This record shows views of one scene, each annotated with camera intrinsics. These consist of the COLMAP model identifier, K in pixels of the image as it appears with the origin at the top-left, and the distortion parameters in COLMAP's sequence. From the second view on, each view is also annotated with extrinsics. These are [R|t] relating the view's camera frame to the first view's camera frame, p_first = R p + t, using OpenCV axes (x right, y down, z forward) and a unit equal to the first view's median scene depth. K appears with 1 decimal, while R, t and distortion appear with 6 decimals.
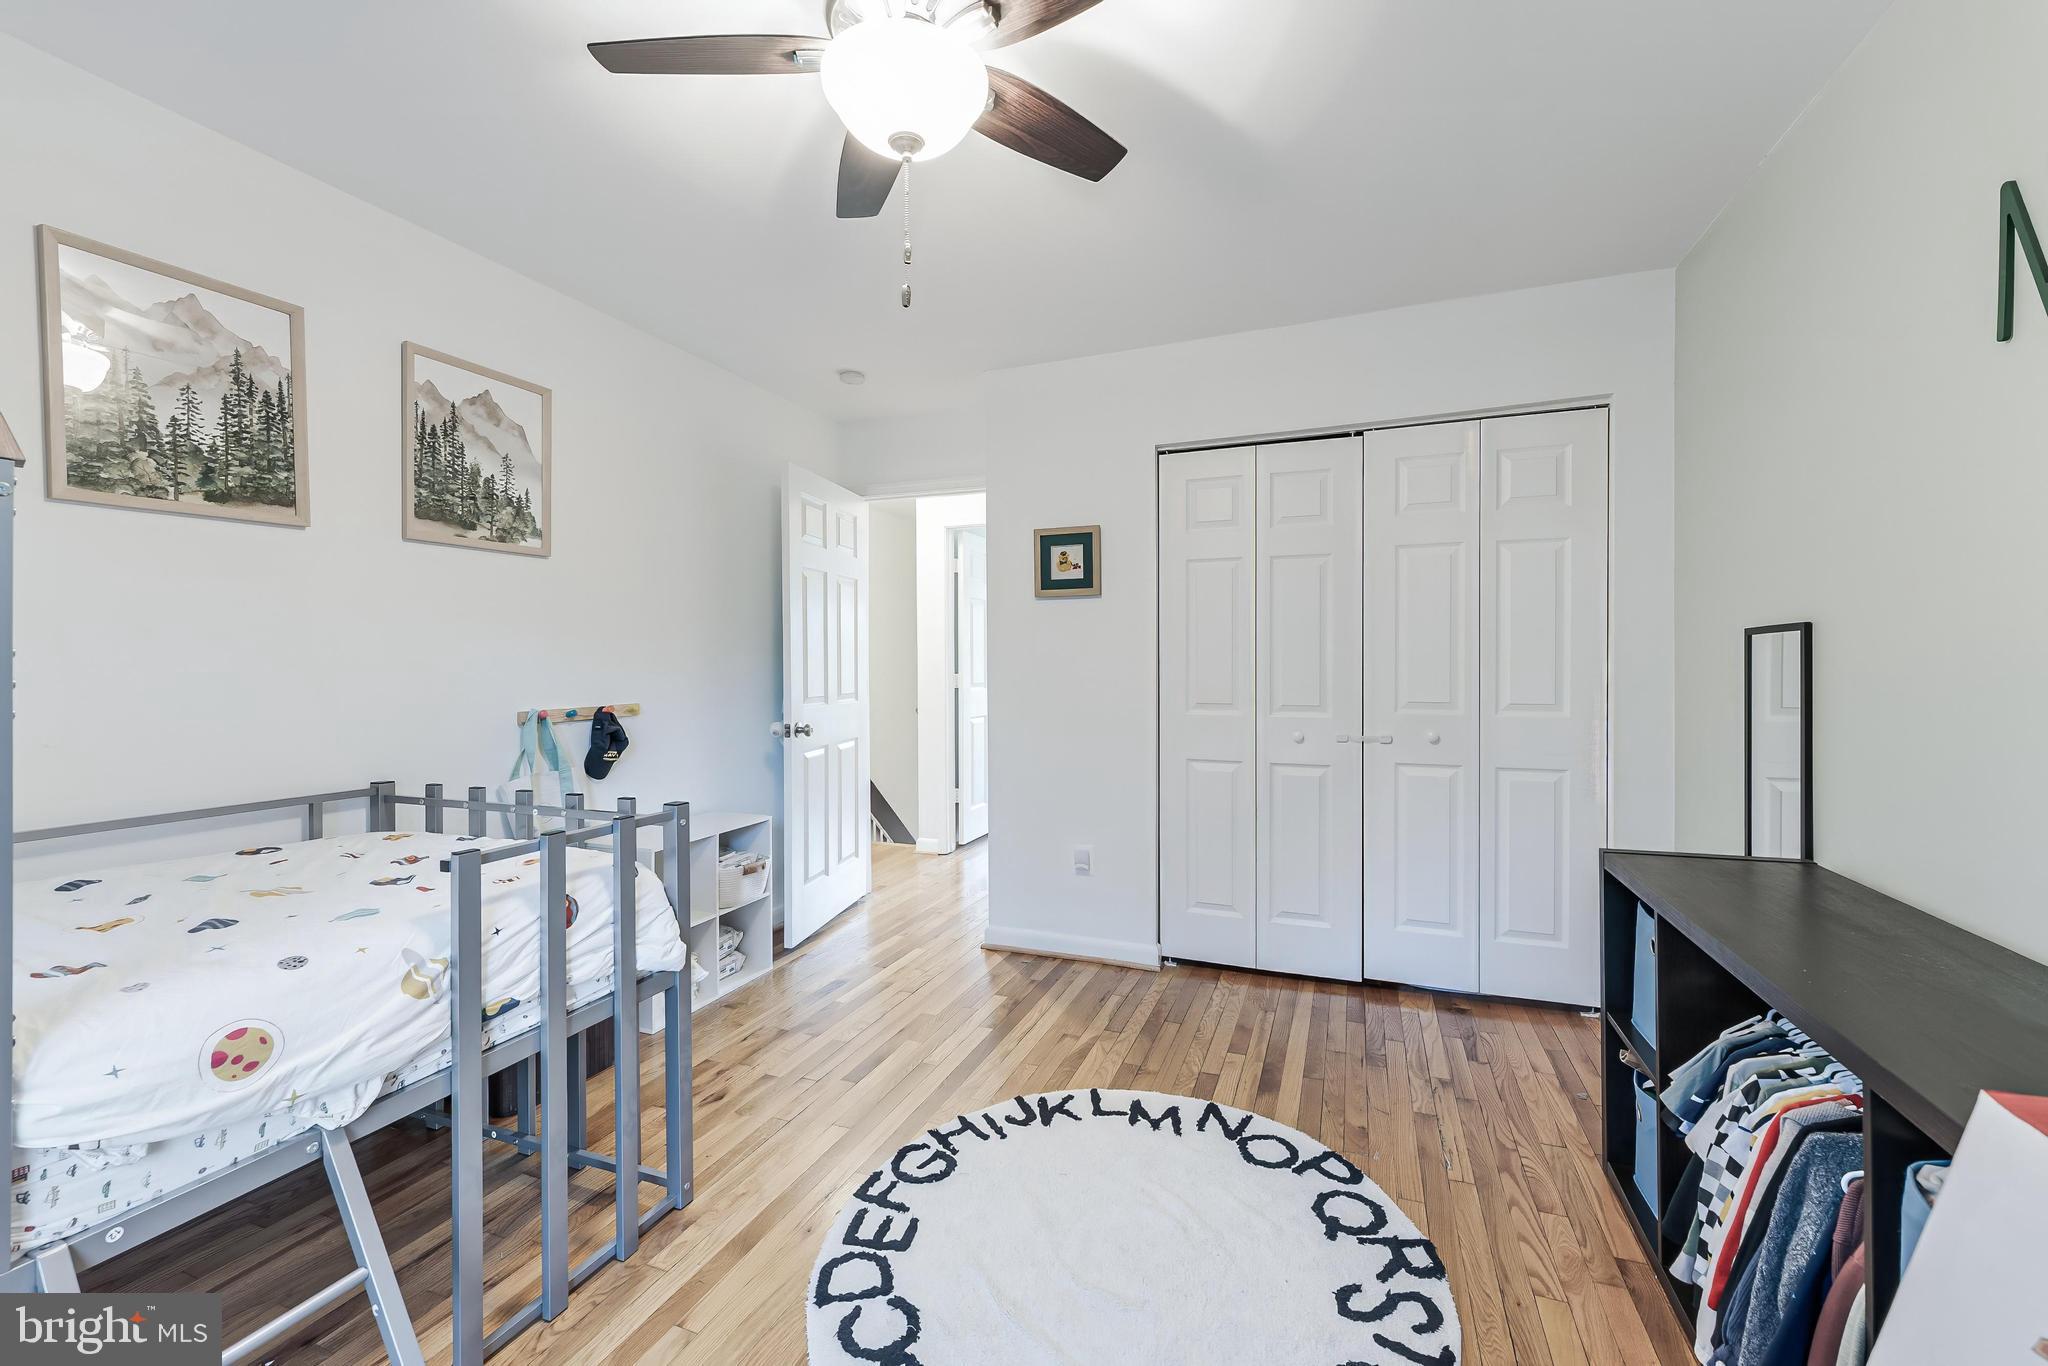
lens RADIAL K [[818.0, 0, 1024.4], [0, 818.0, 669.1], [0, 0, 1]] dist [0.001154, -0.000605]
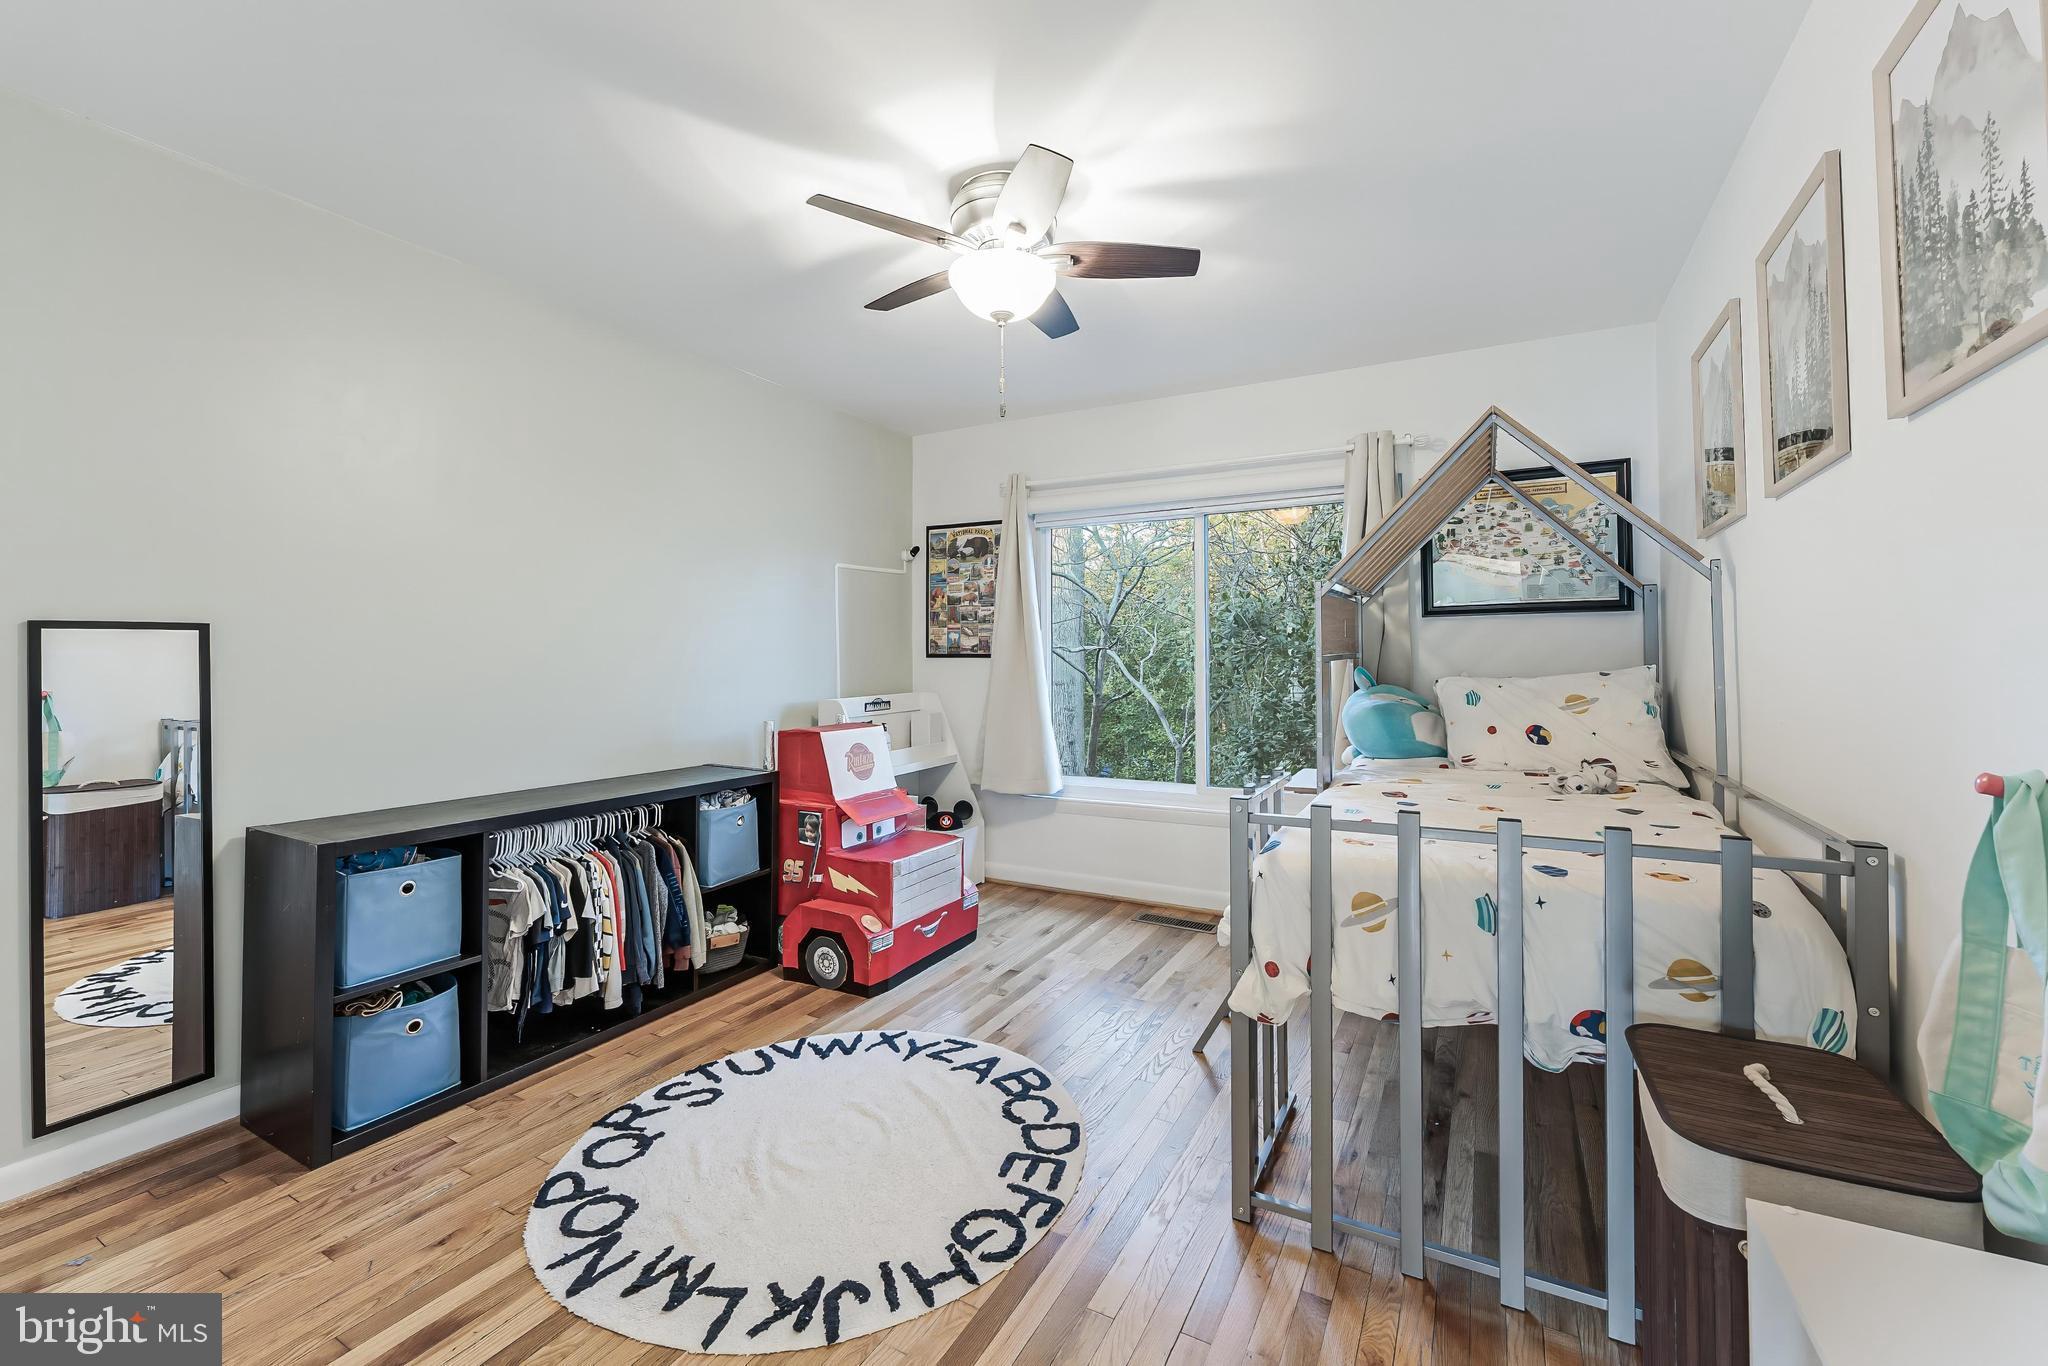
lens RADIAL K [[818.0, 0, 1029.3], [0, 818.0, 641.9], [0, 0, 1]] dist [0.001154, -0.000605]
pose [[-0.990766, 0.010851, 0.135151, -0.304019], [0.010395, 0.999938, -0.004080, -0.015752], [-0.135187, -0.002638, -0.990817, 1.949051]]
